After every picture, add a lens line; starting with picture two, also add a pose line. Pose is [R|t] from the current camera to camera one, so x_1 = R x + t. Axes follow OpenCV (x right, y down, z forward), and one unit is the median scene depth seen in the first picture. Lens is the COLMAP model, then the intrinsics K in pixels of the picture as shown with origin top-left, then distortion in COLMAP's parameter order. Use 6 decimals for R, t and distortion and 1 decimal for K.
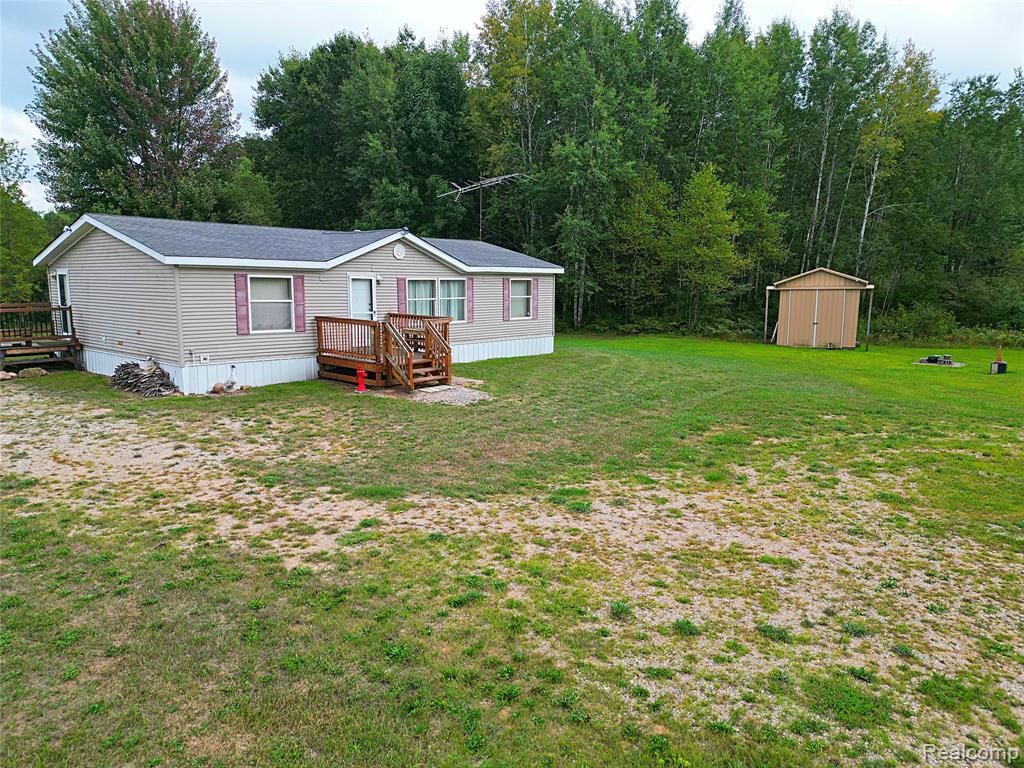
lens RADIAL K [[713.3, 0, 512.0], [0, 713.3, 384.0], [0, 0, 1]] dist [0.073428, -0.066409]
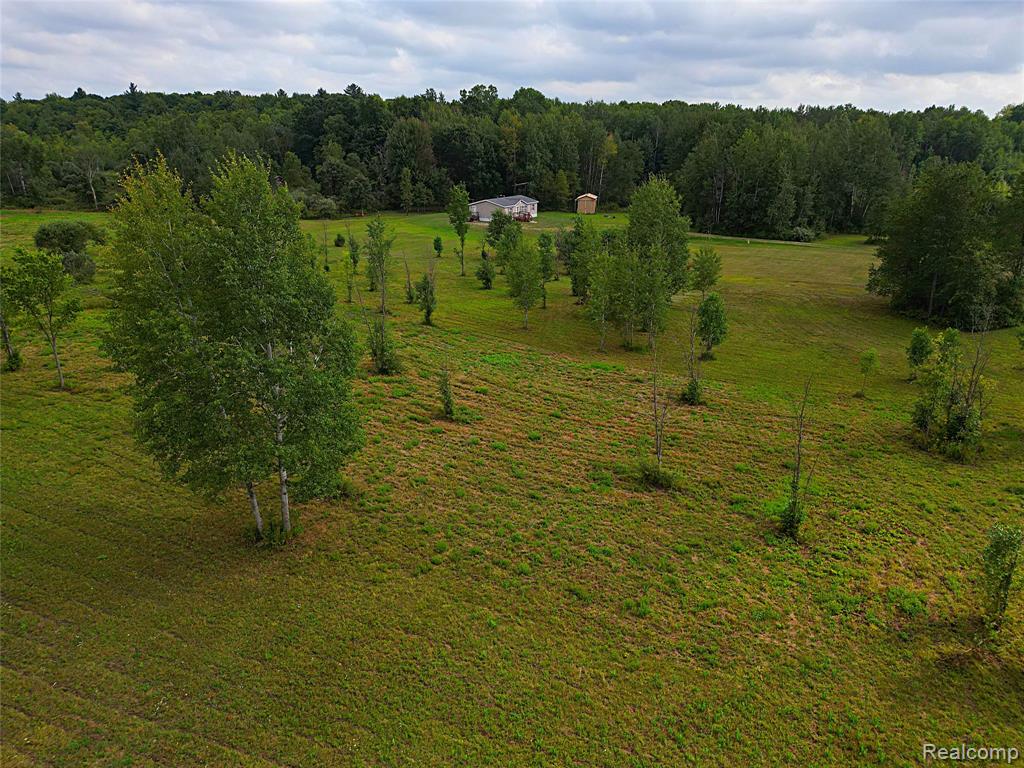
lens RADIAL K [[713.3, 0, 512.0], [0, 713.3, 384.0], [0, 0, 1]] dist [0.073428, -0.066409]
pose [[0.978904, -0.064769, 0.193785, -0.899938], [0.028944, 0.982821, 0.182279, 0.153827], [-0.202262, -0.172825, 0.963961, -3.181908]]
